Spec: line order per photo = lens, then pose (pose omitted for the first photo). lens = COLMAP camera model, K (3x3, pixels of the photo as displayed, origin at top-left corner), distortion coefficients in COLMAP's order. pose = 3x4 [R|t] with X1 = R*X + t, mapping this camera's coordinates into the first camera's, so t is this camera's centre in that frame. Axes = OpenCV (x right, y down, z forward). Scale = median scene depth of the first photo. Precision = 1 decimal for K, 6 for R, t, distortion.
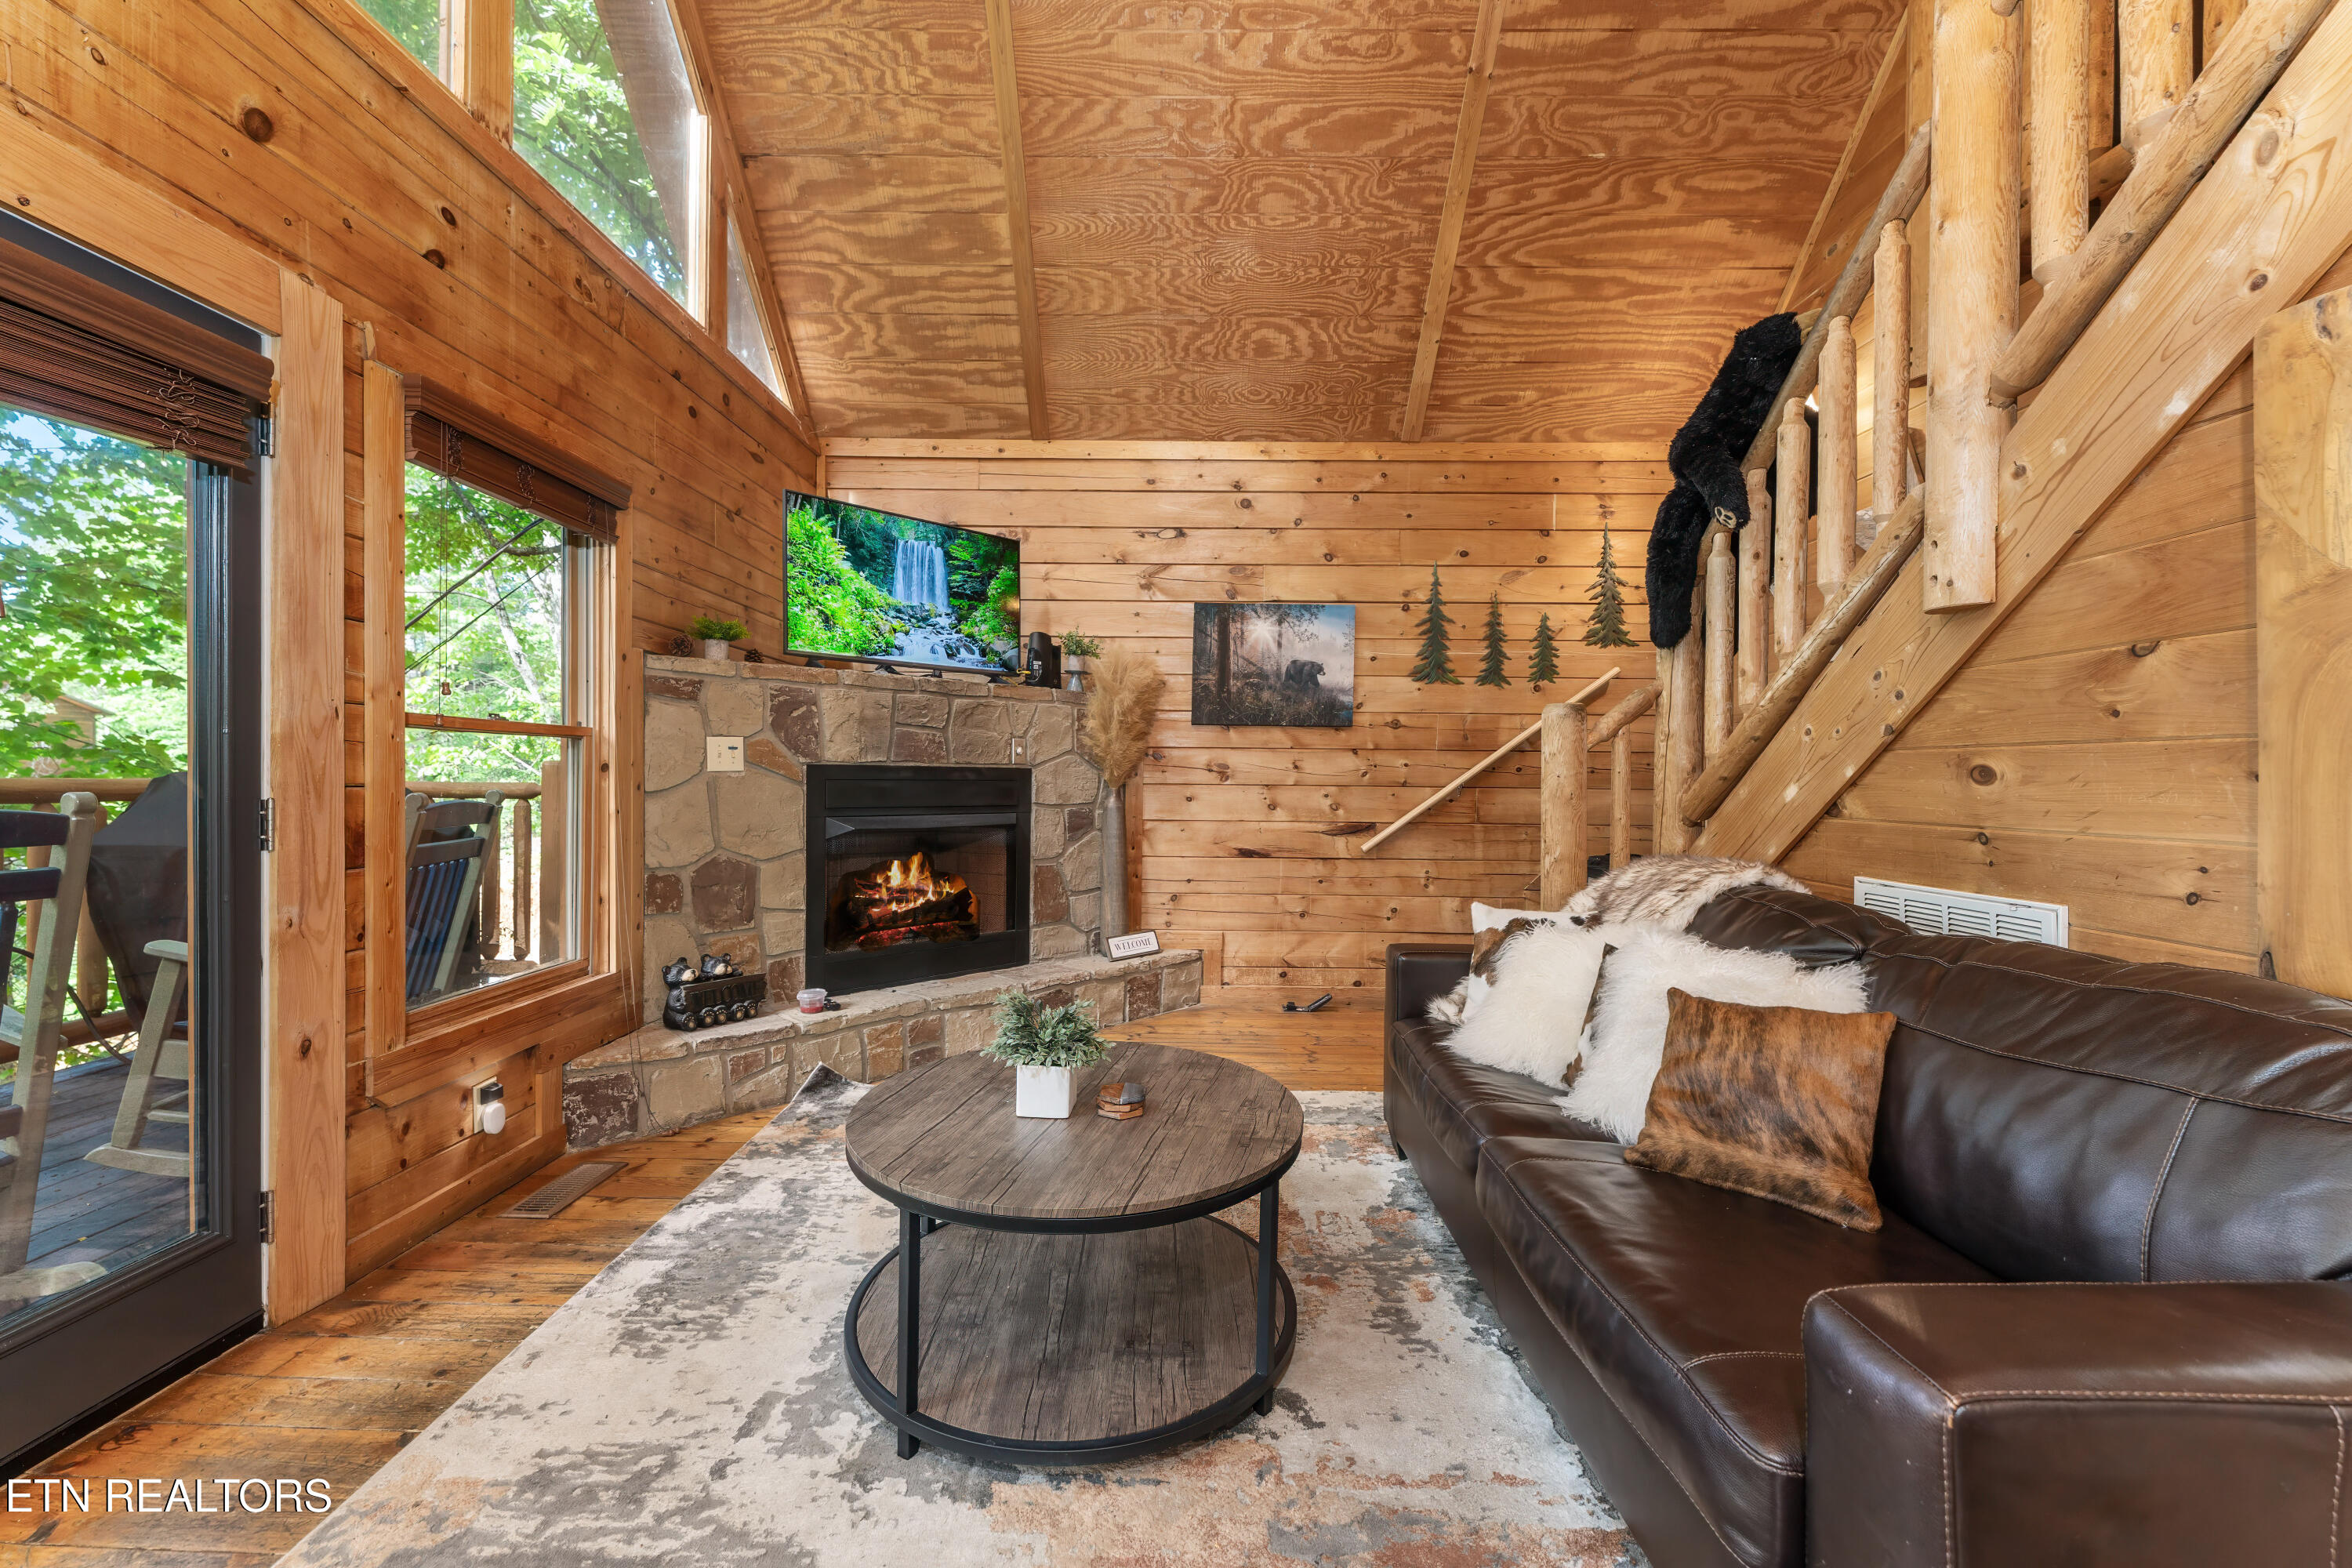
lens RADIAL K [[941.6, 0, 1169.3], [0, 941.6, 786.5], [0, 0, 1]] dist [-0.000090, -0.000816]
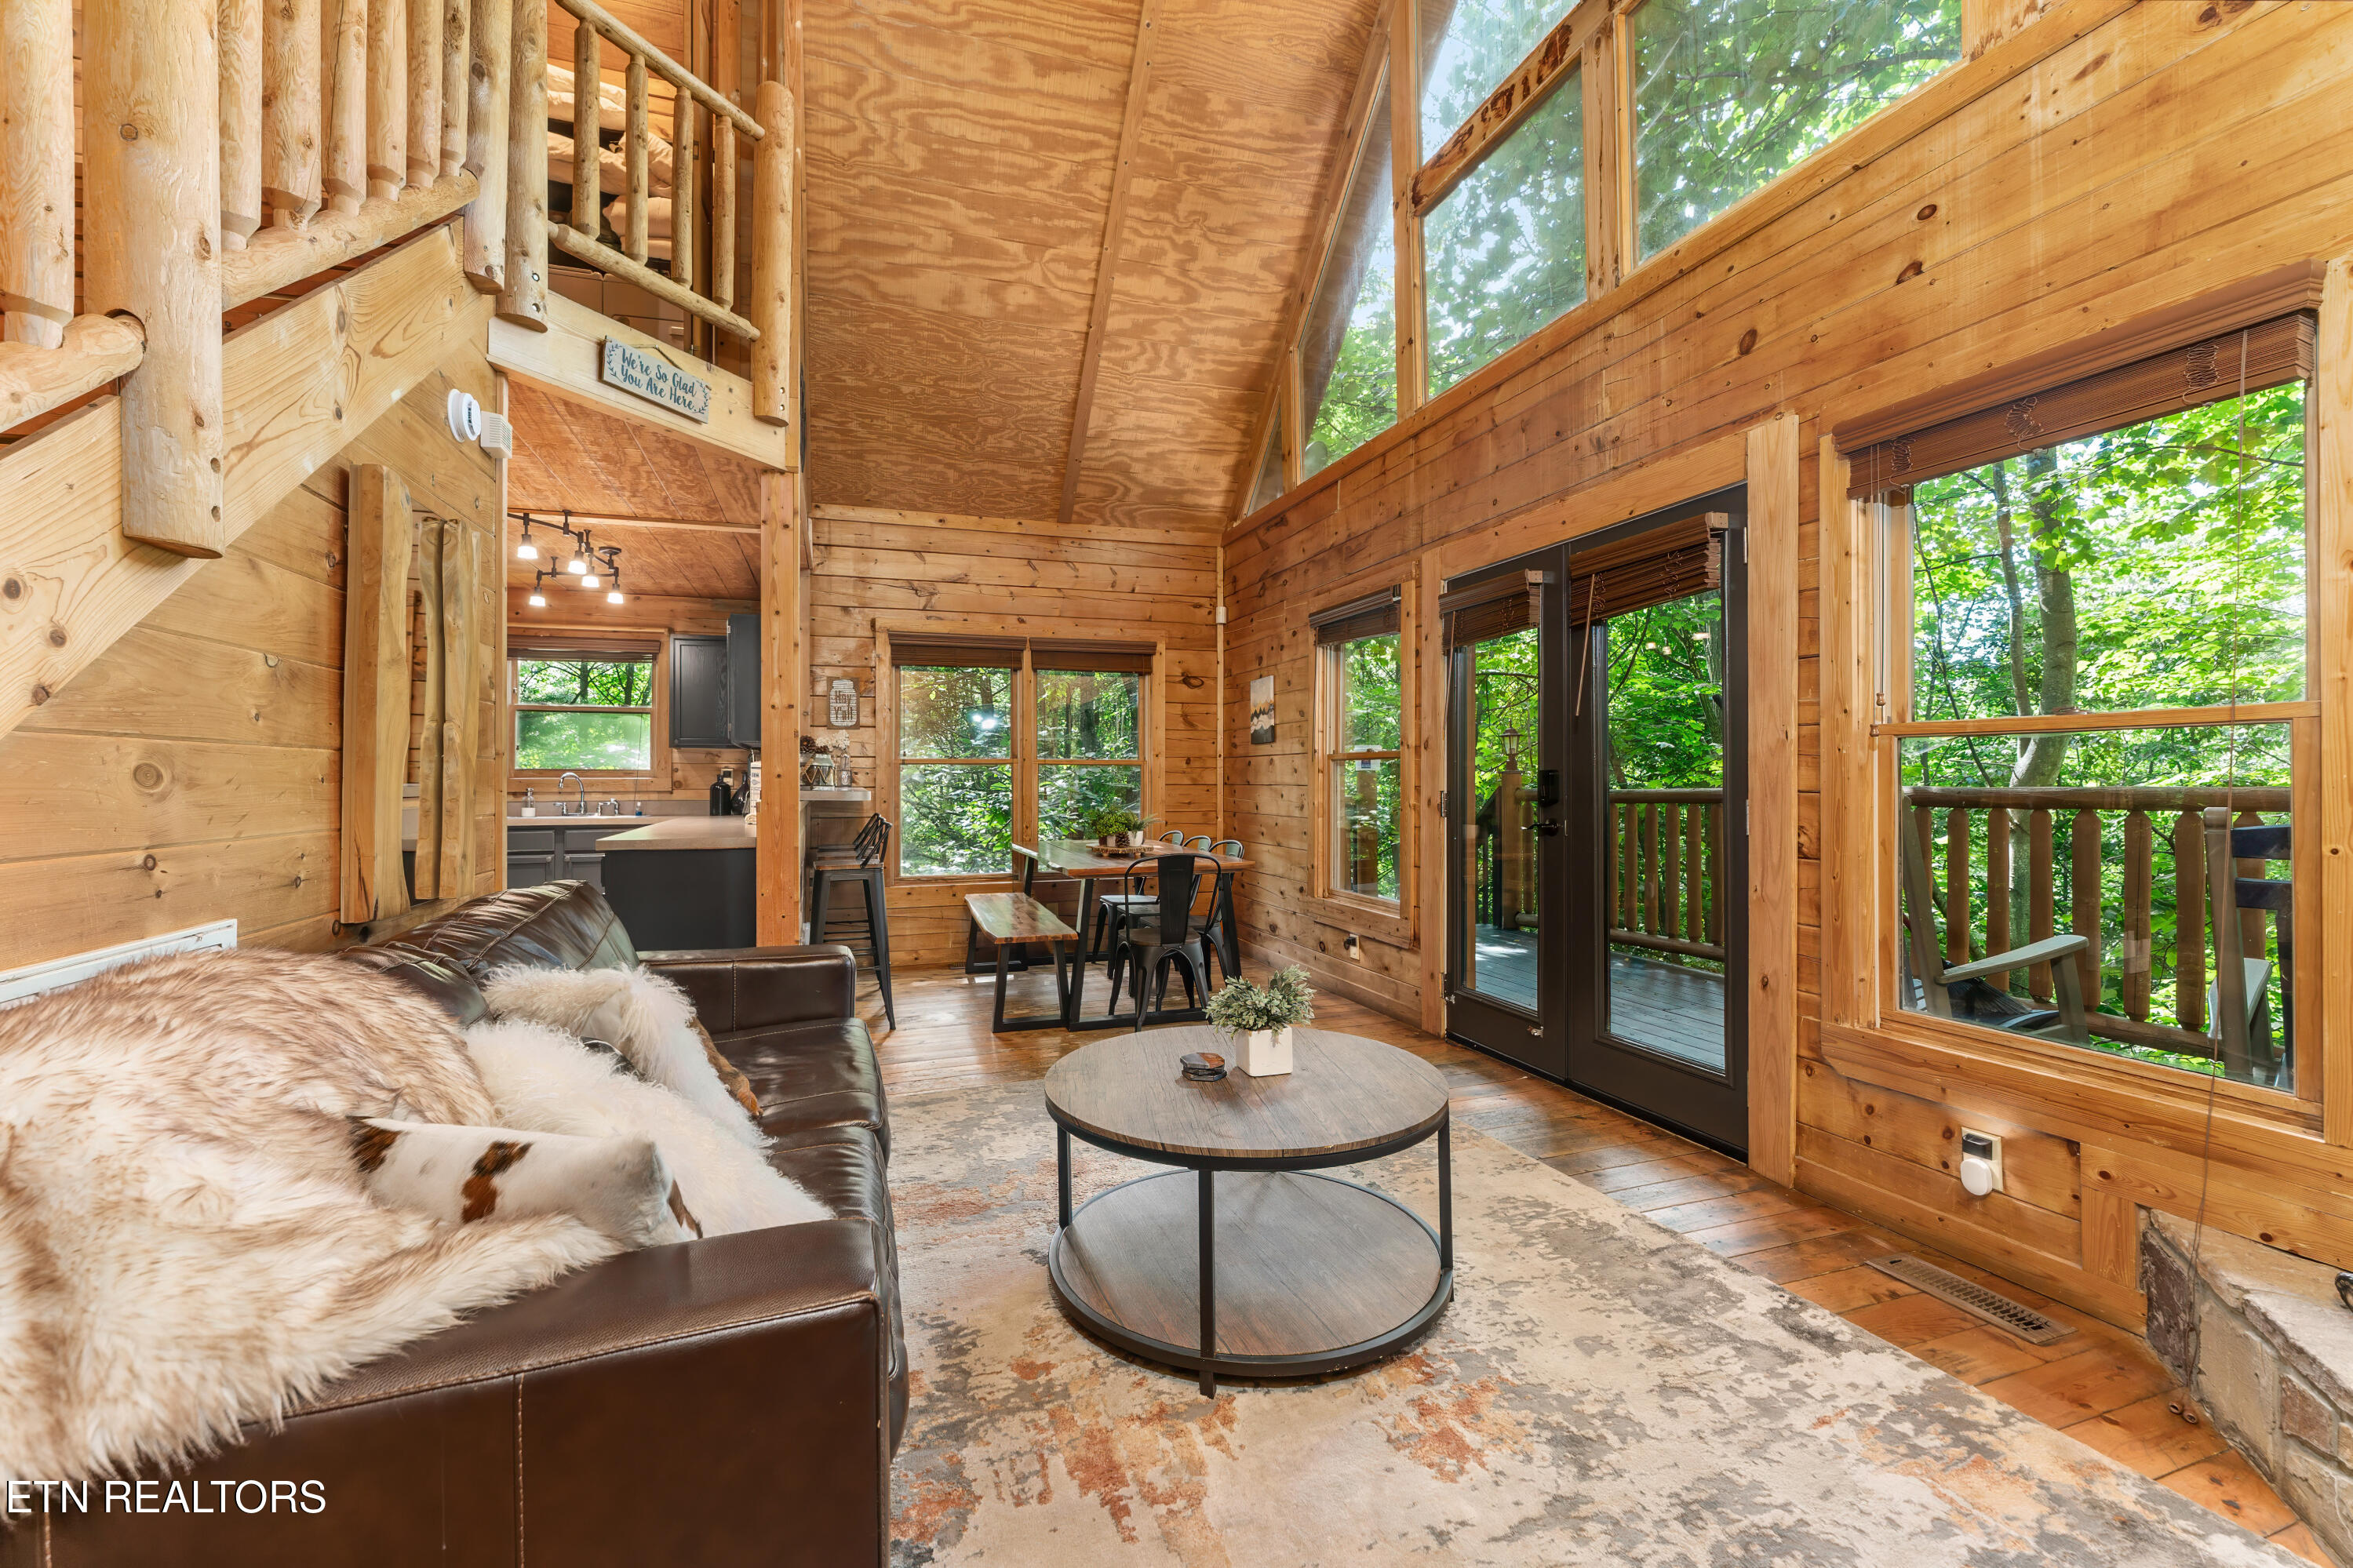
lens RADIAL K [[954.3, 0, 1155.5], [0, 954.3, 776.0], [0, 0, 1]] dist [-0.001569, -0.000367]
pose [[-0.943903, -0.005569, -0.330177, 0.158403], [-0.007618, 0.999959, 0.004912, -0.009666], [0.330136, 0.007152, -0.943906, 0.846348]]
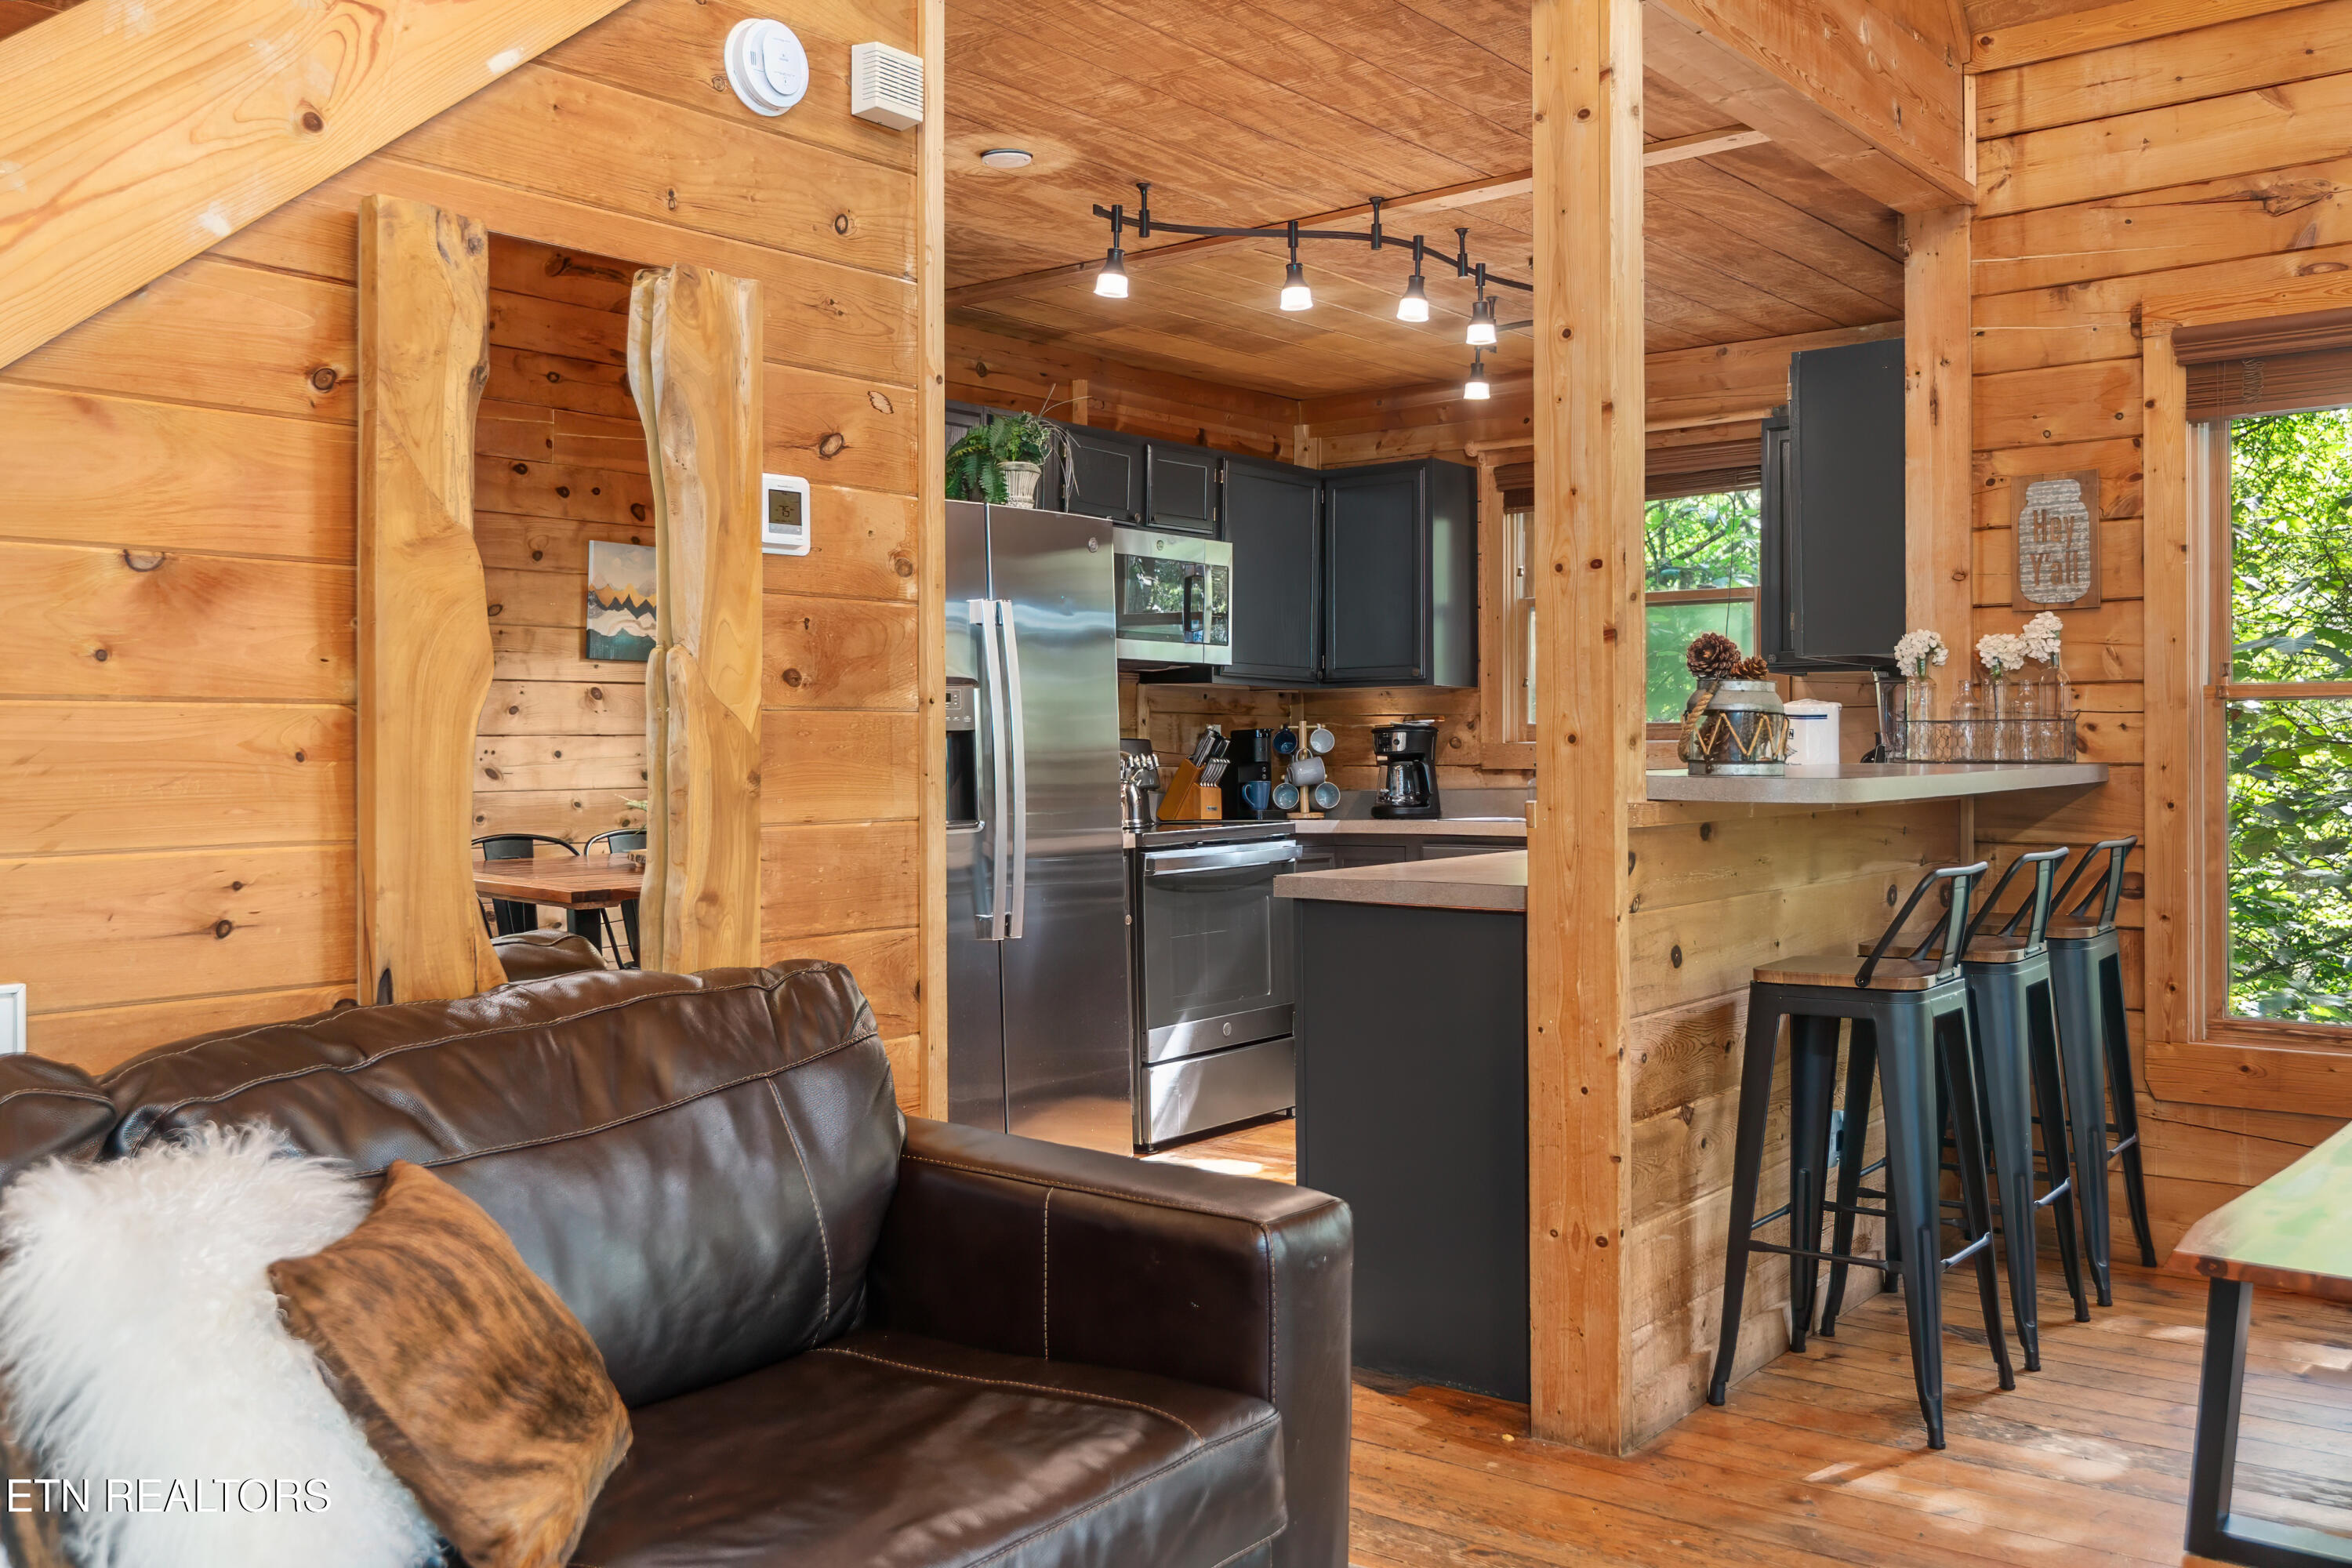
lens RADIAL K [[2035.1, 0, 1170.3], [0, 2035.1, 738.6], [0, 0, 1]] dist [0.000256, 0.000193]
pose [[-0.787770, 0.000779, 0.615969, -0.139623], [0.007864, 0.999930, 0.008793, -0.010533], [-0.615919, 0.011771, -0.787721, 0.598055]]
